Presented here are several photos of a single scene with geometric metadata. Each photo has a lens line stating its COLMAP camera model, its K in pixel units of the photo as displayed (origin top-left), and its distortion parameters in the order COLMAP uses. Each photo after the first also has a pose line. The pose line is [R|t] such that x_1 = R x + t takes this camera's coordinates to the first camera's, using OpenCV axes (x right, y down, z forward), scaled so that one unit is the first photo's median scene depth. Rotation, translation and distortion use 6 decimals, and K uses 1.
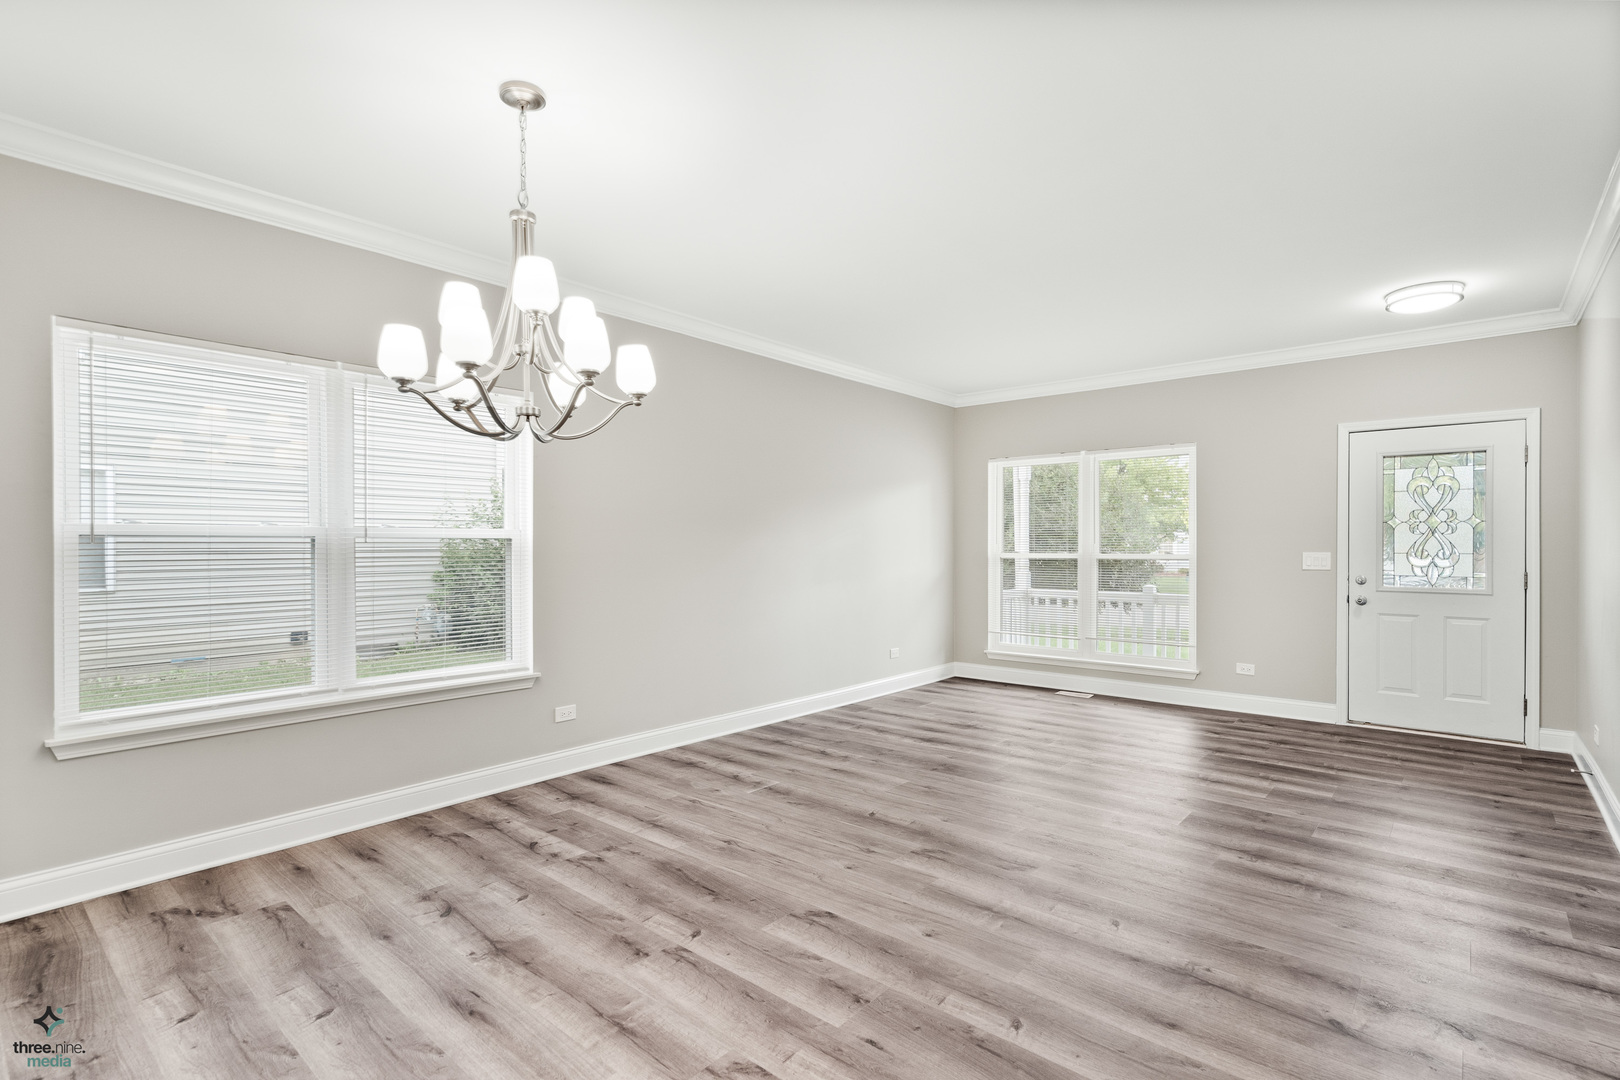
lens RADIAL K [[759.8, 0, 824.1], [0, 759.8, 539.9], [0, 0, 1]] dist [-0.002980, 0.002144]
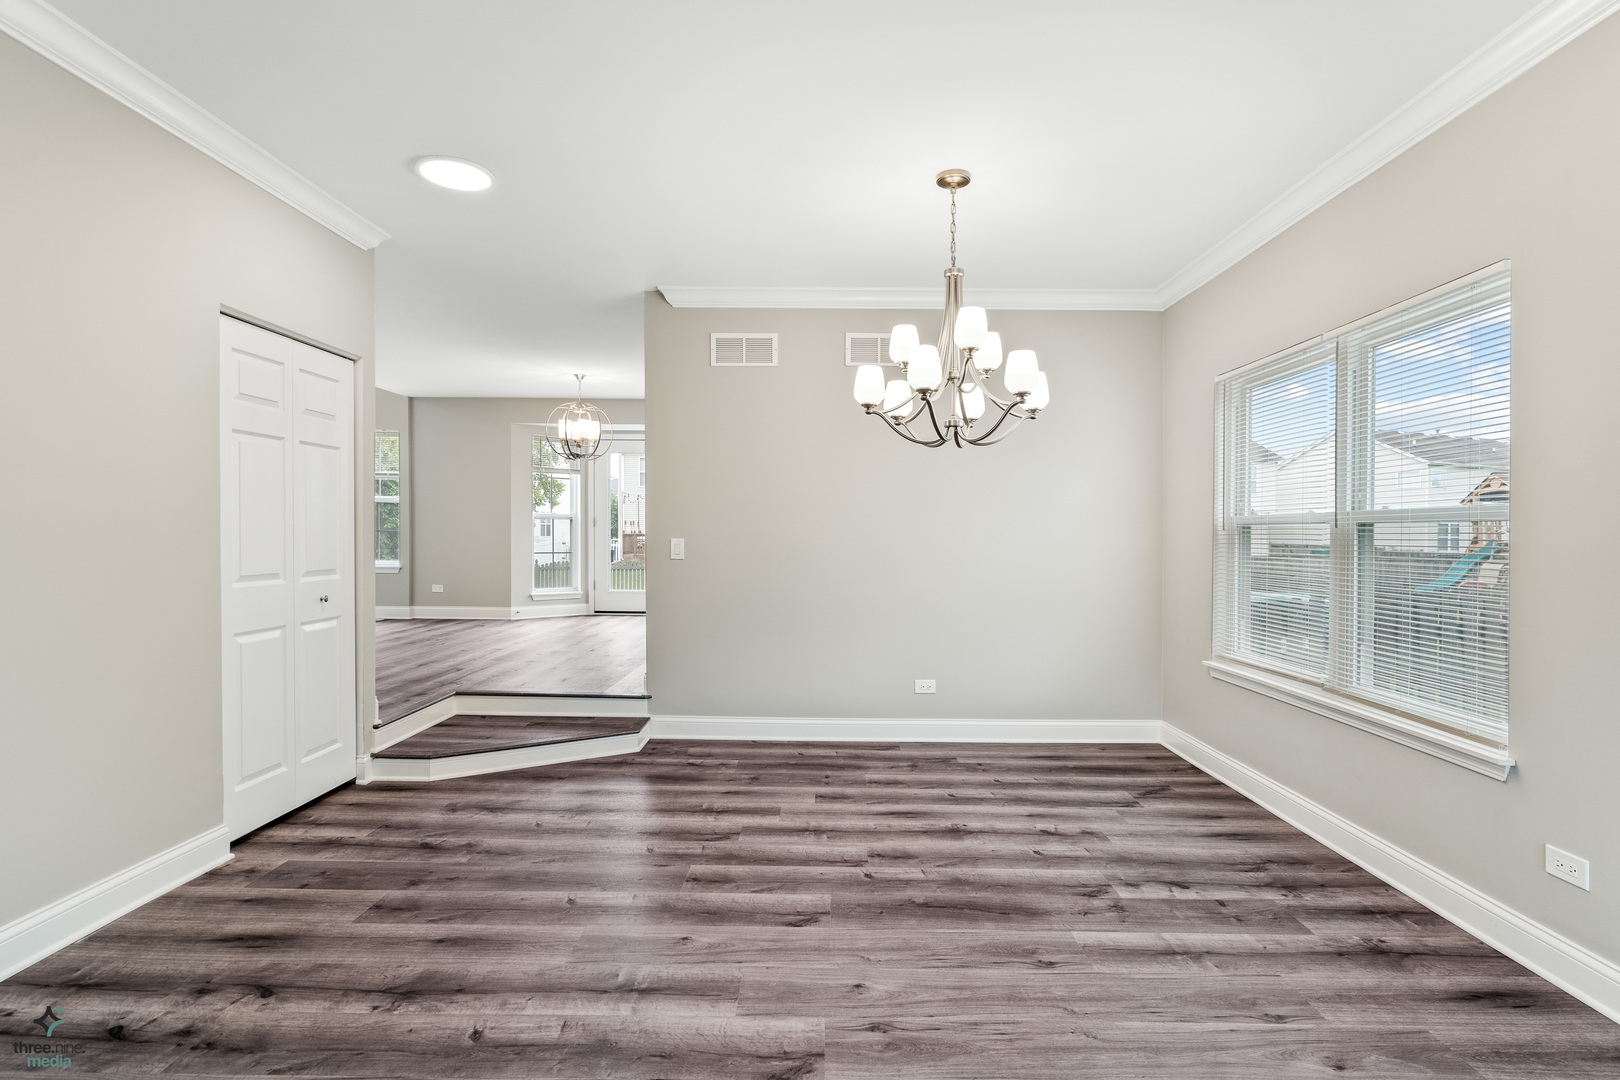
lens RADIAL K [[793.1, 0, 807.3], [0, 793.1, 548.3], [0, 0, 1]] dist [-0.004899, 0.001801]
pose [[-0.772916, 0.006705, -0.634474, 0.348853], [-0.002230, 0.999909, 0.013284, 0.013000], [0.634505, 0.011682, -0.772830, 1.008622]]
